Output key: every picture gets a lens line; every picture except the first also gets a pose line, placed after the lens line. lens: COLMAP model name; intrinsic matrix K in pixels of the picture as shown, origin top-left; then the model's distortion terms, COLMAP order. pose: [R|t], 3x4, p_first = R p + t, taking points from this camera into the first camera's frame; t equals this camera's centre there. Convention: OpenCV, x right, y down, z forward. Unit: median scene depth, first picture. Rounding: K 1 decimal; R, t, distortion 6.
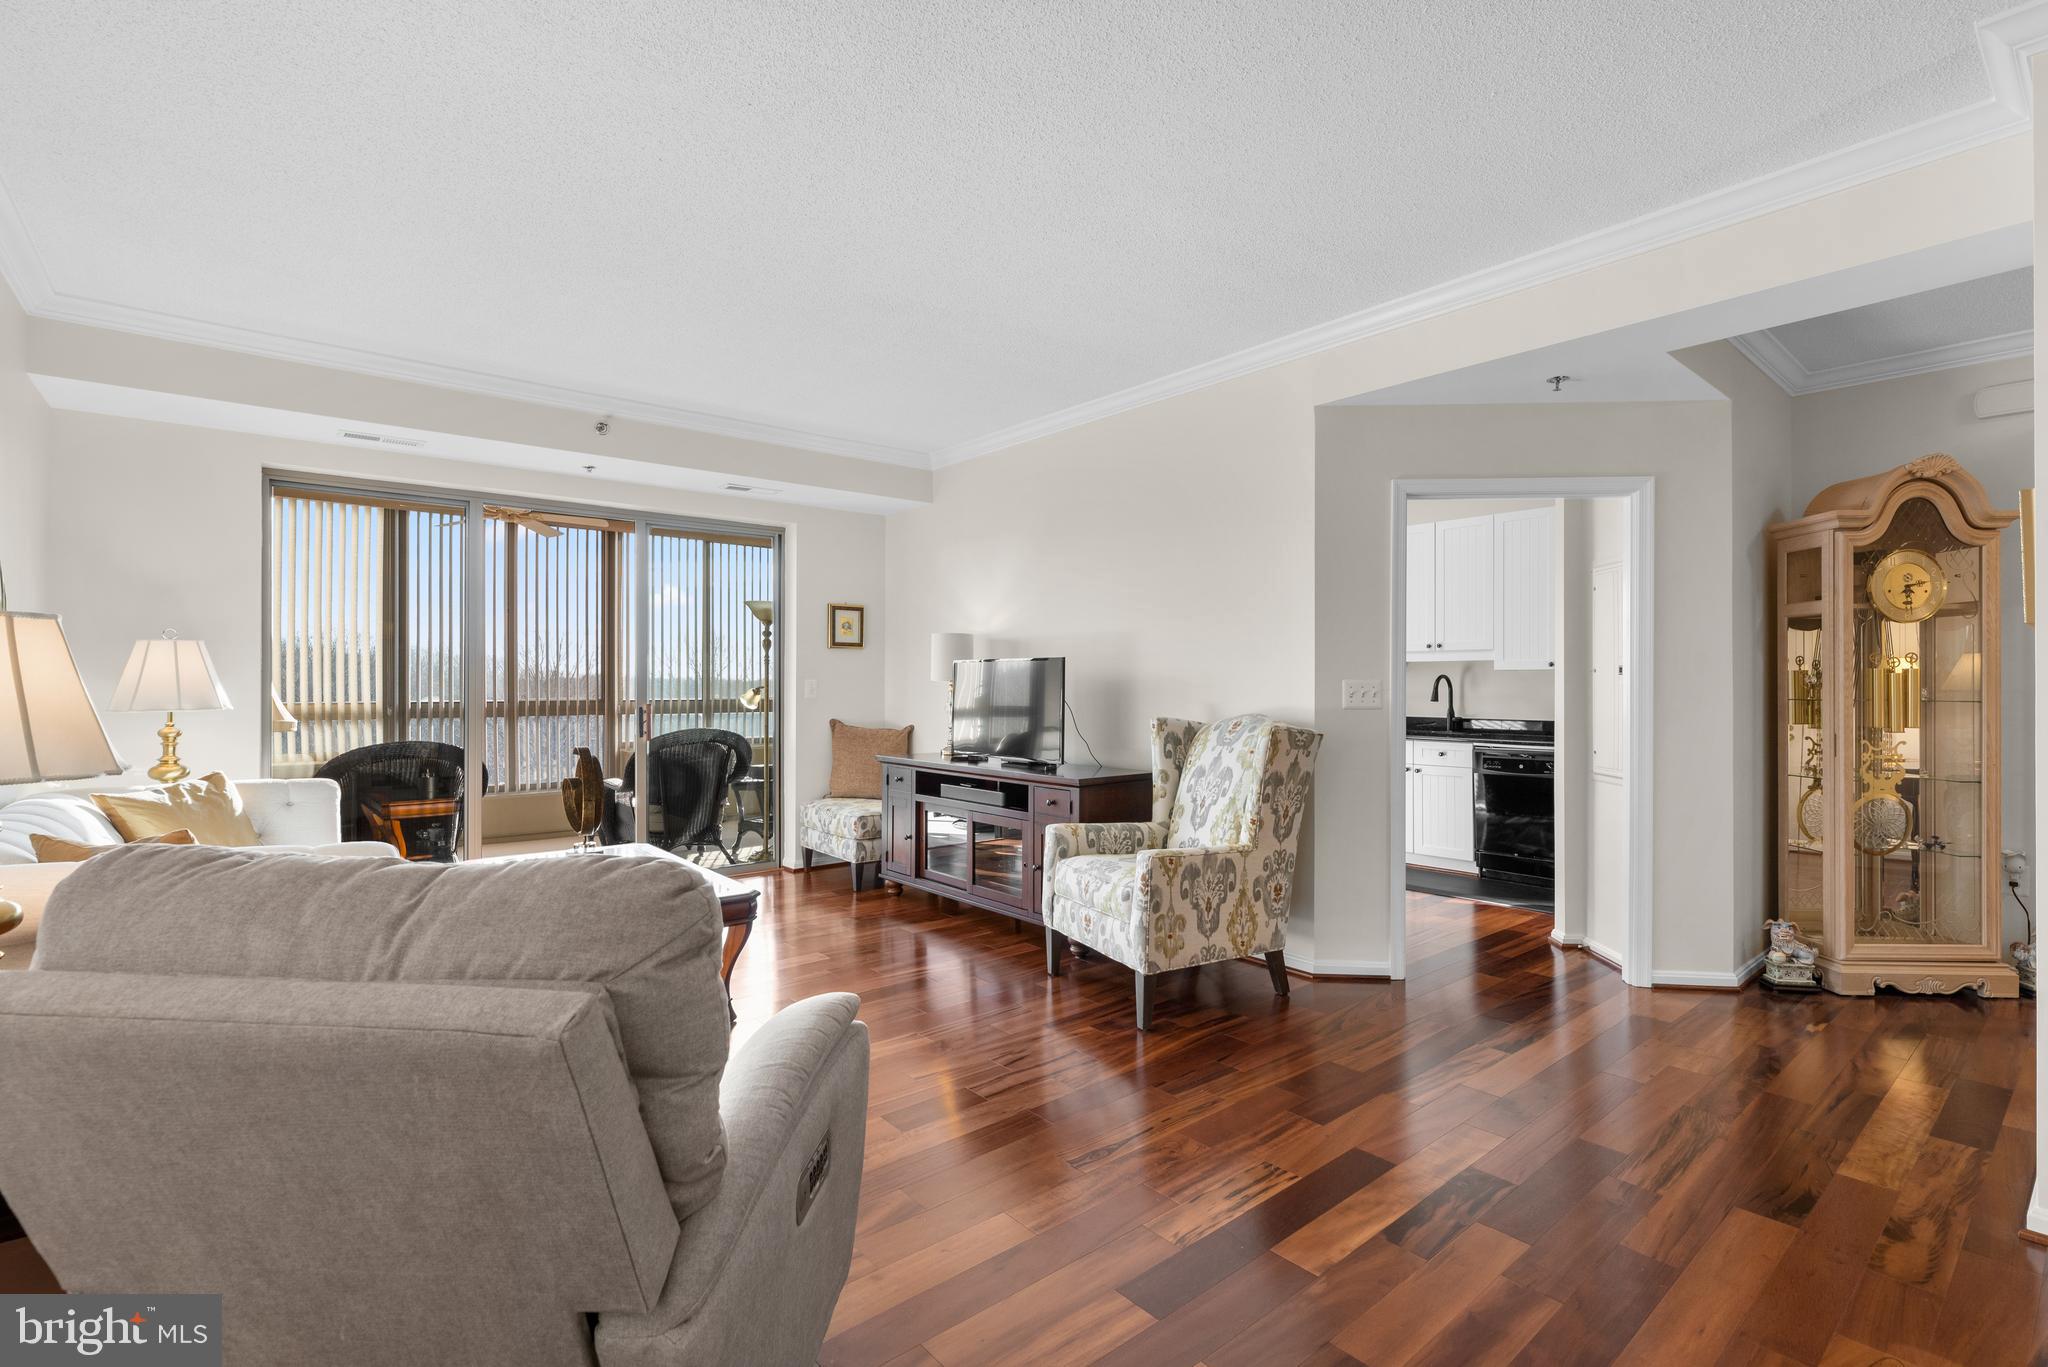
lens RADIAL K [[942.5, 0, 1030.4], [0, 942.5, 681.2], [0, 0, 1]] dist [-0.001027, -0.000246]
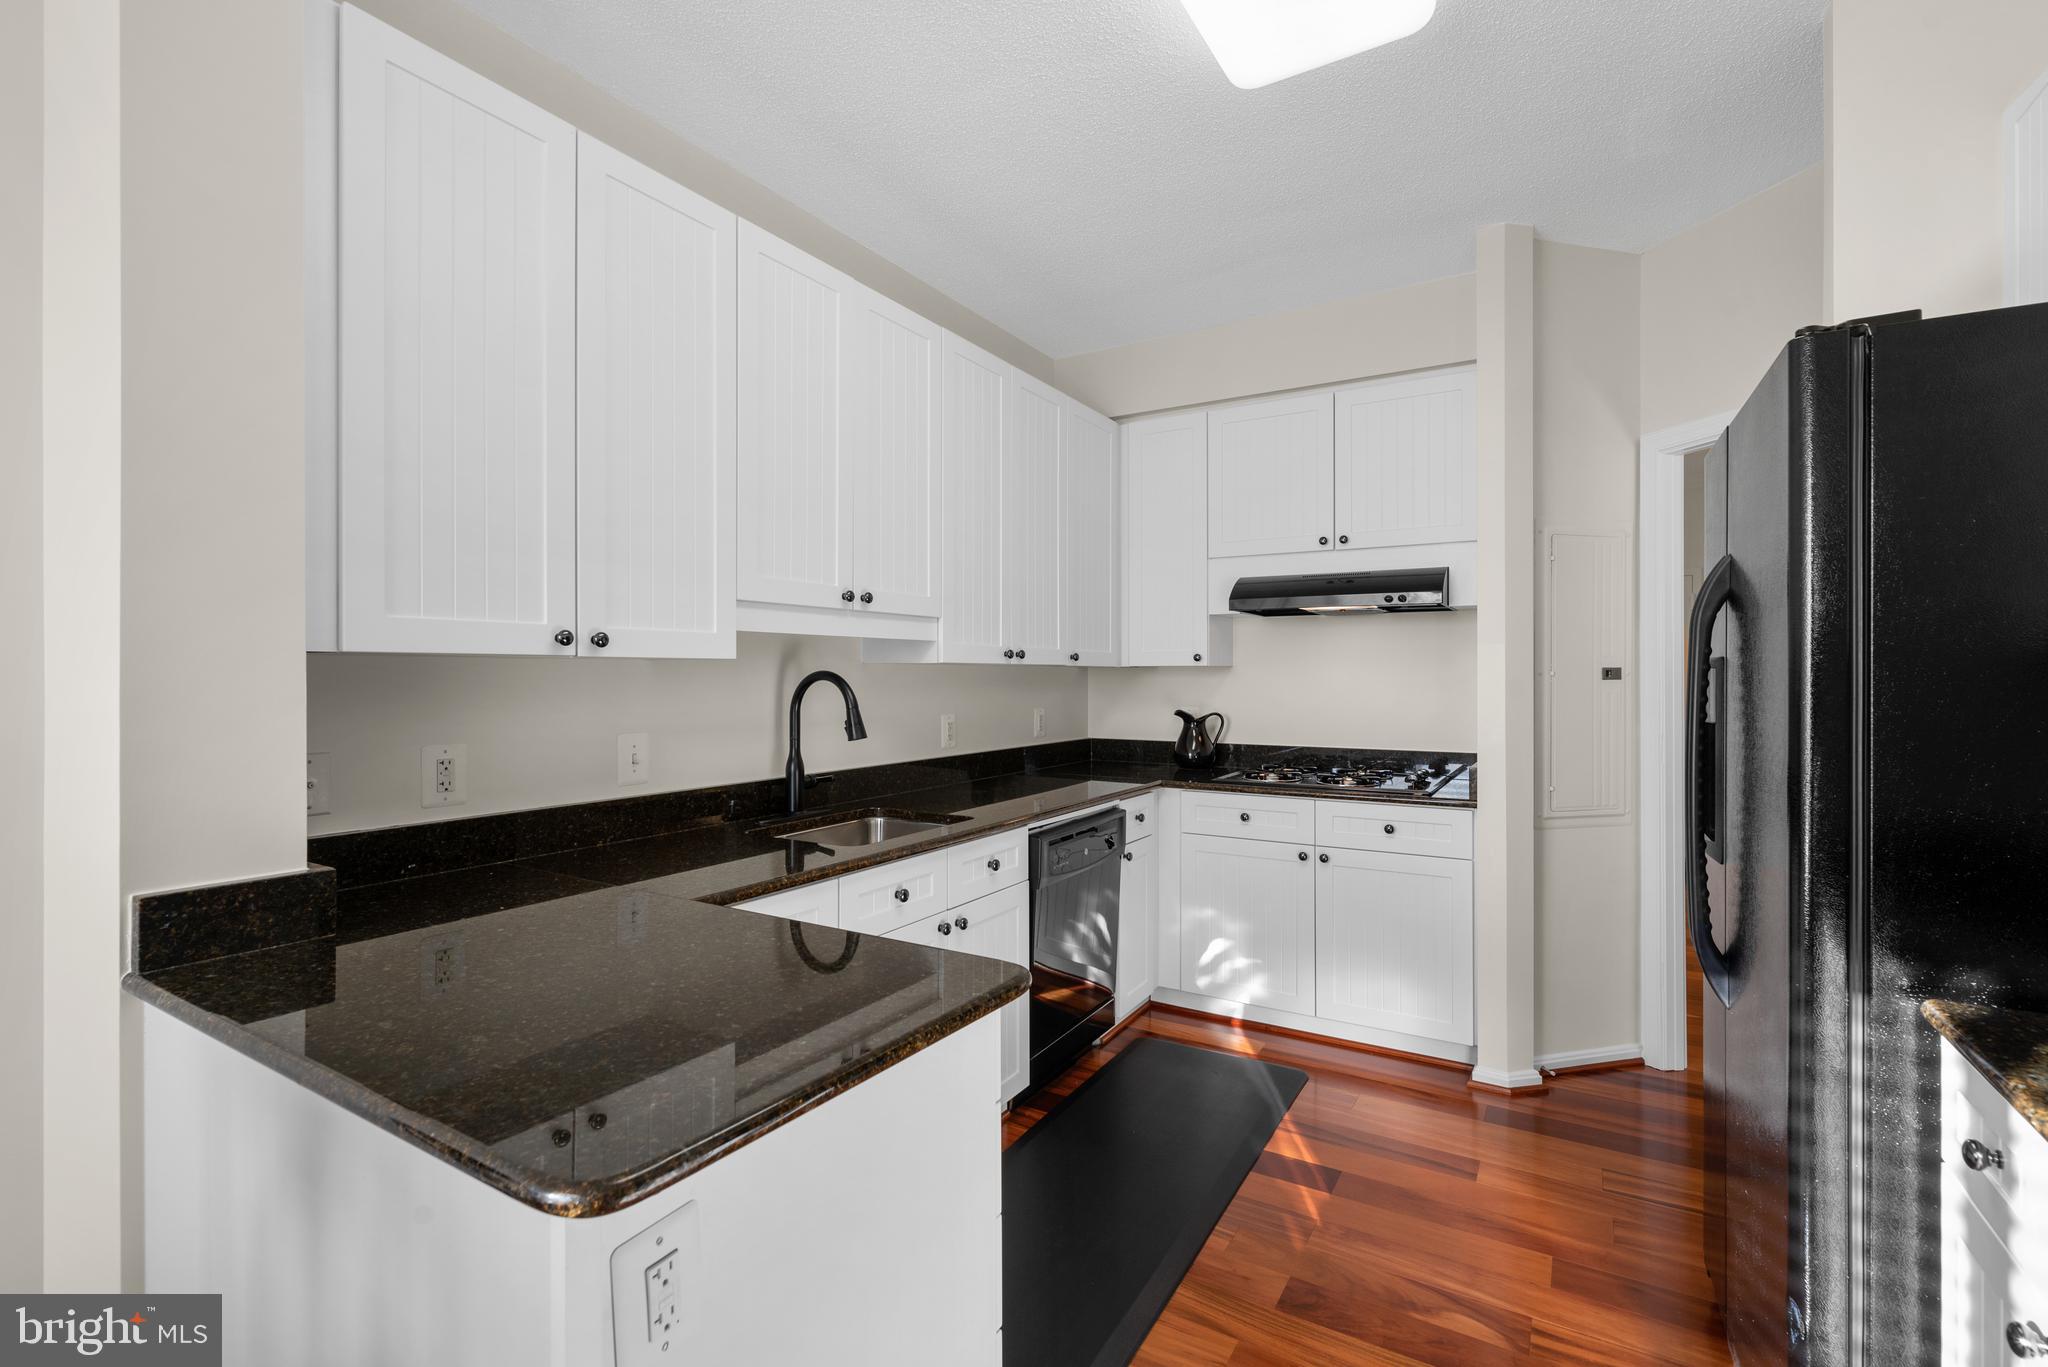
lens RADIAL K [[914.9, 0, 1022.4], [0, 914.9, 684.1], [0, 0, 1]] dist [0.003285, -0.000500]
pose [[-0.320417, -0.008261, 0.947240, 0.077127], [-0.001024, 0.999964, 0.008375, -0.008318], [-0.947276, 0.001714, -0.320414, 1.792251]]
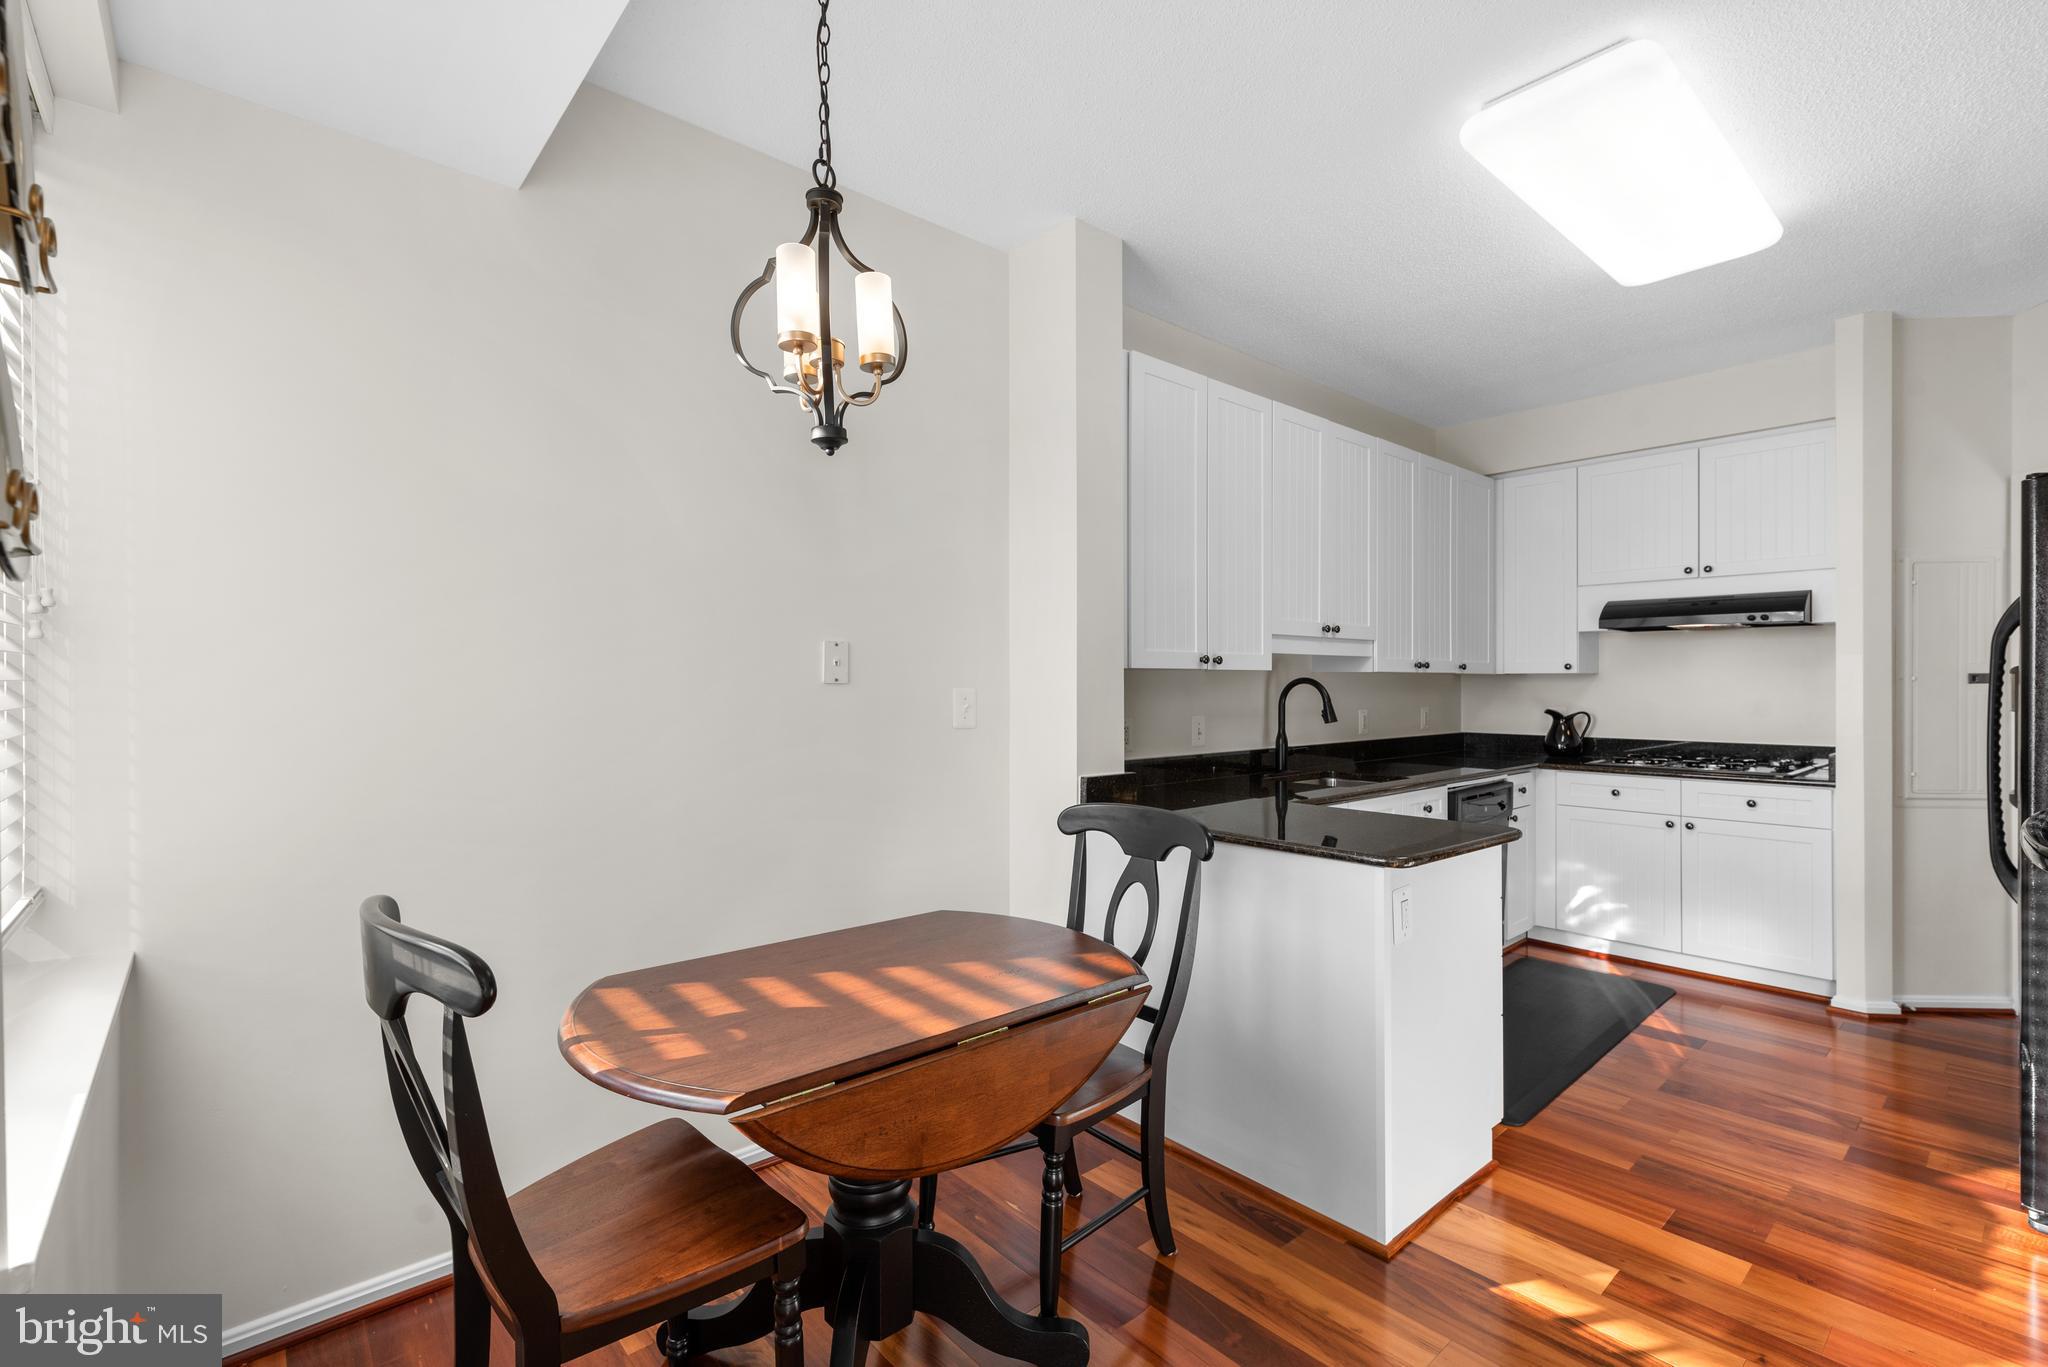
lens RADIAL K [[903.1, 0, 1024.2], [0, 903.1, 691.5], [0, 0, 1]] dist [0.000099, -0.000078]
pose [[-0.018858, -0.007688, 0.999793, -0.235516], [0.000189, 0.999970, 0.007693, -0.004816], [-0.999822, 0.000334, -0.018856, 2.042113]]
